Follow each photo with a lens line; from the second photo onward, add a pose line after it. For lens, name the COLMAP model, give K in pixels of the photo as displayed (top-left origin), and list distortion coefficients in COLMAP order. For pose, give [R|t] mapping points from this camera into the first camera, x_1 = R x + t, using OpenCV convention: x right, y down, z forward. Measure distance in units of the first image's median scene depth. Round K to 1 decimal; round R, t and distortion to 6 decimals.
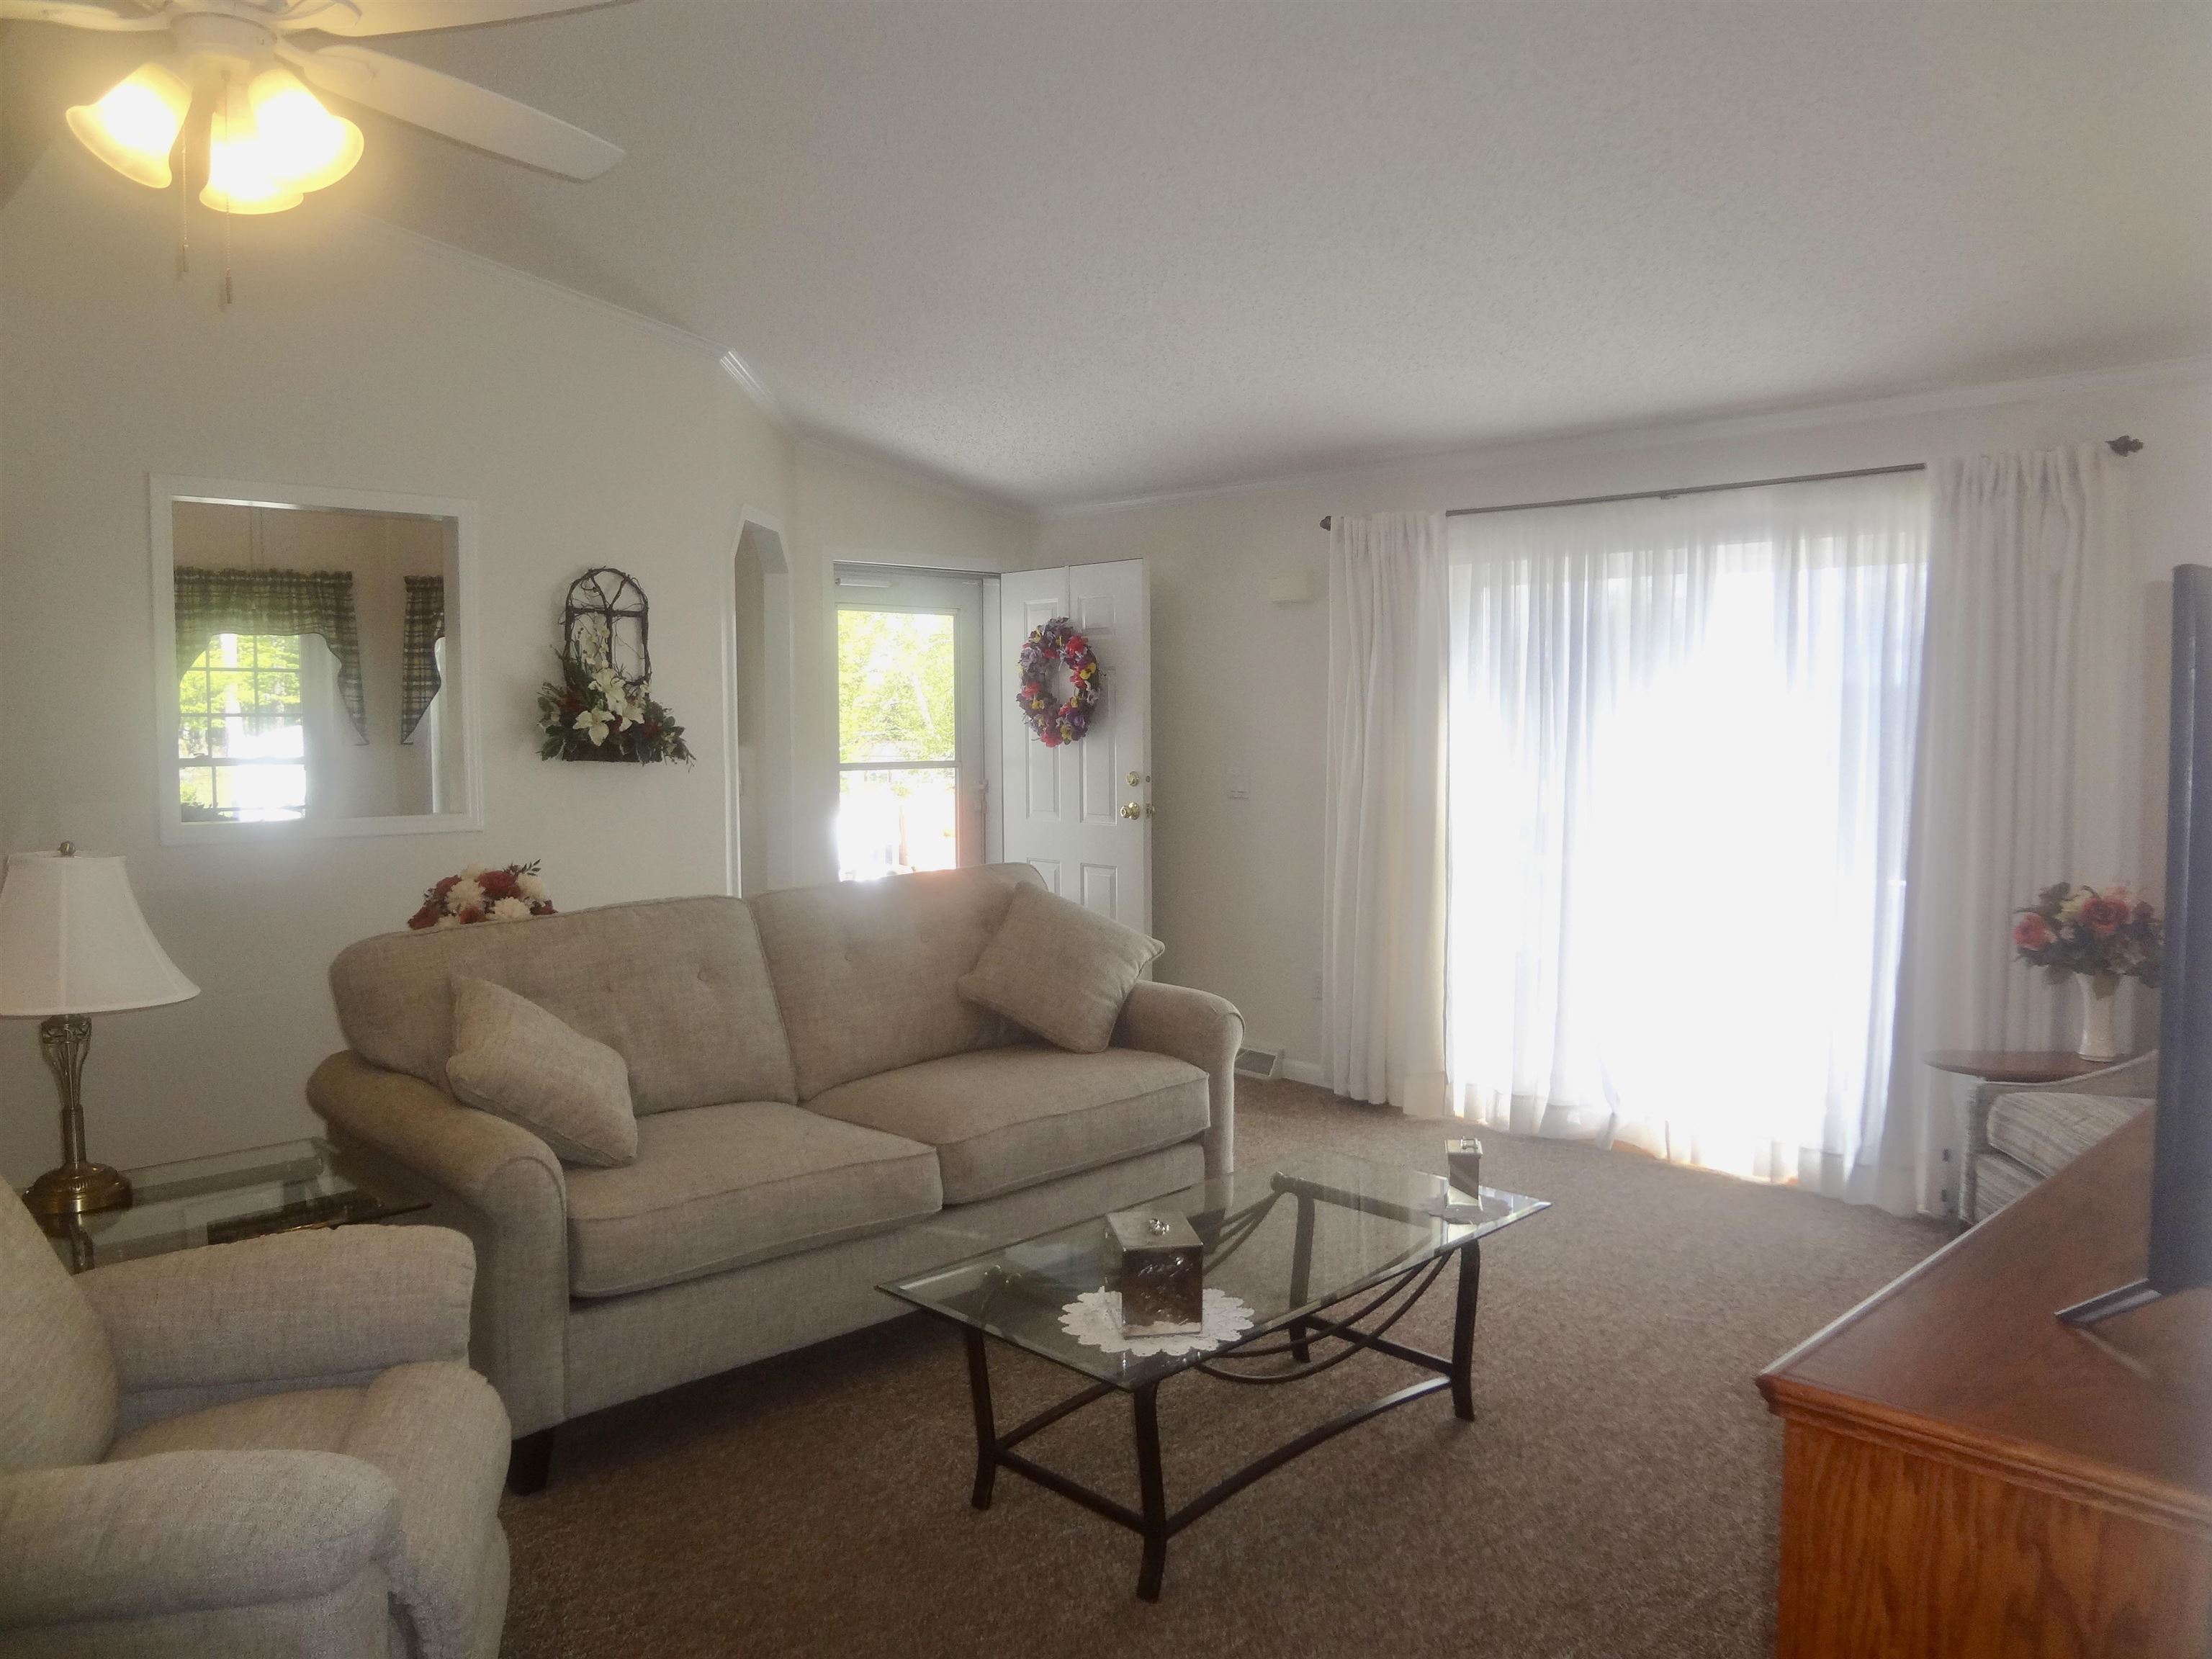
lens RADIAL K [[1628.7, 0, 1106.0], [0, 1628.7, 829.5], [0, 0, 1]] dist [-0.036418, 0.000356]
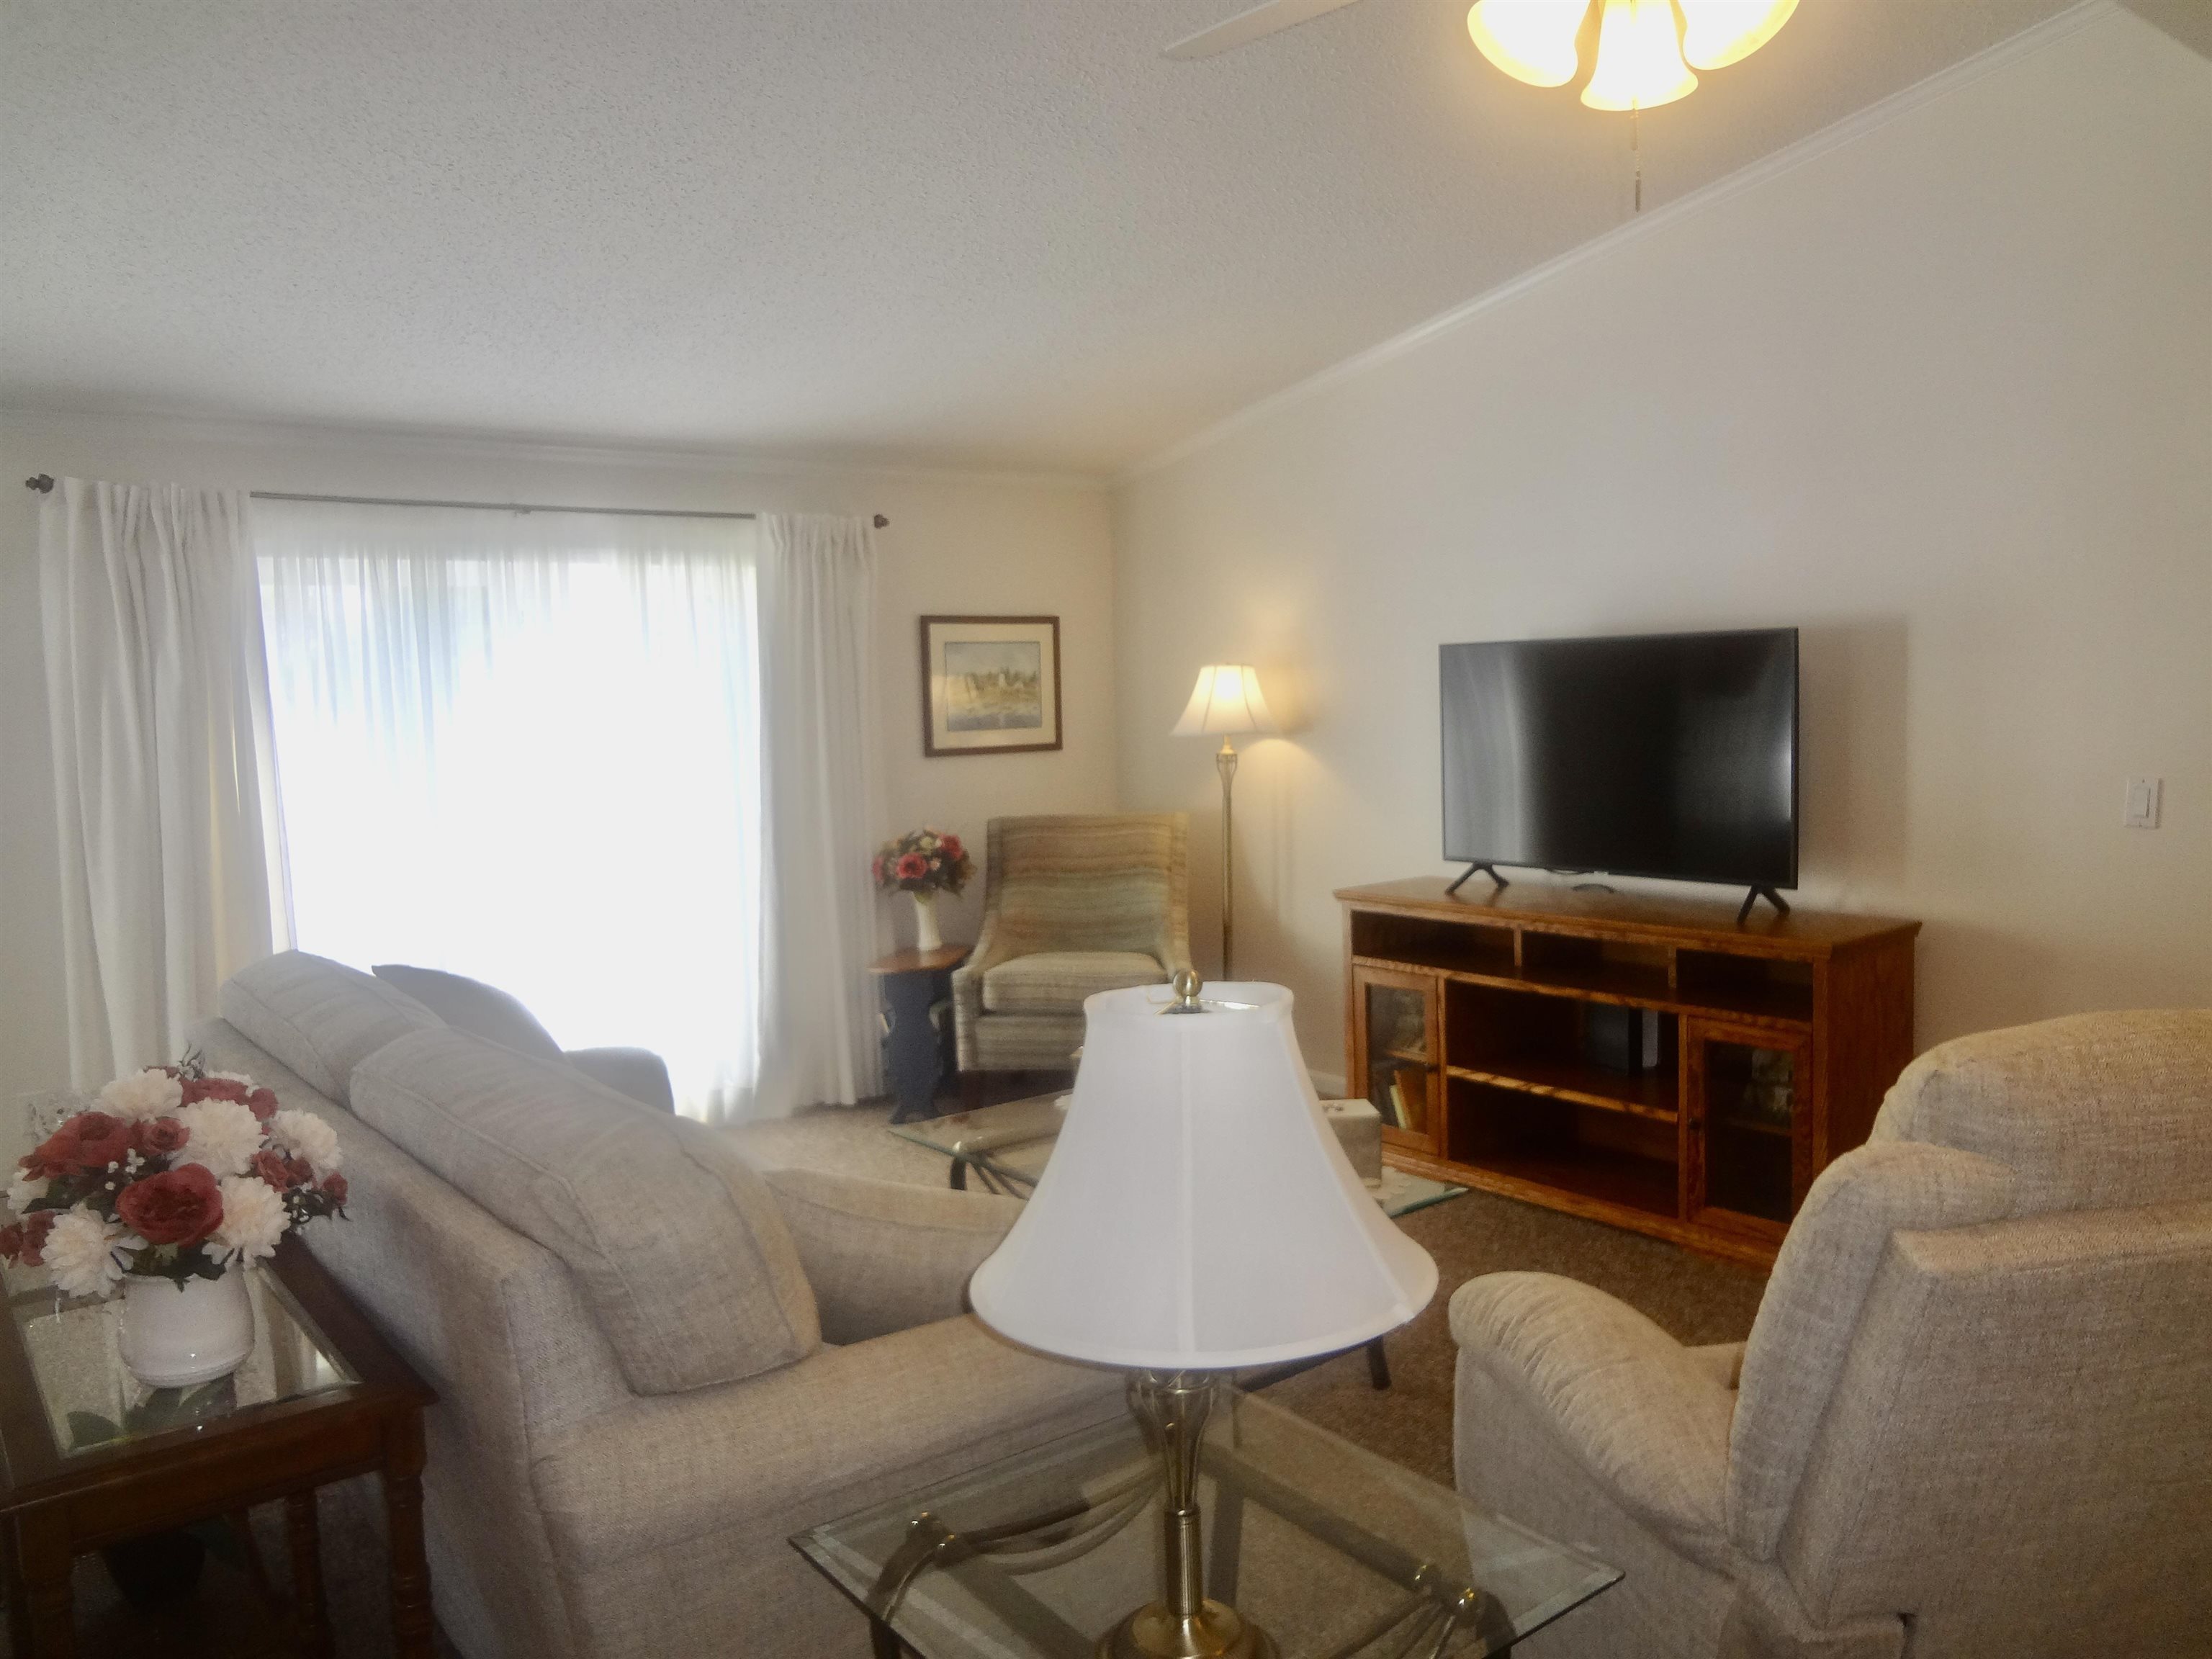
lens RADIAL K [[1652.7, 0, 1106.0], [0, 1652.7, 829.5], [0, 0, 1]] dist [-0.077945, 0.041634]
pose [[0.105468, -0.078882, 0.991289, -0.627074], [0.101018, 0.992542, 0.068234, -0.036634], [-0.989279, 0.092941, 0.112650, 0.512092]]
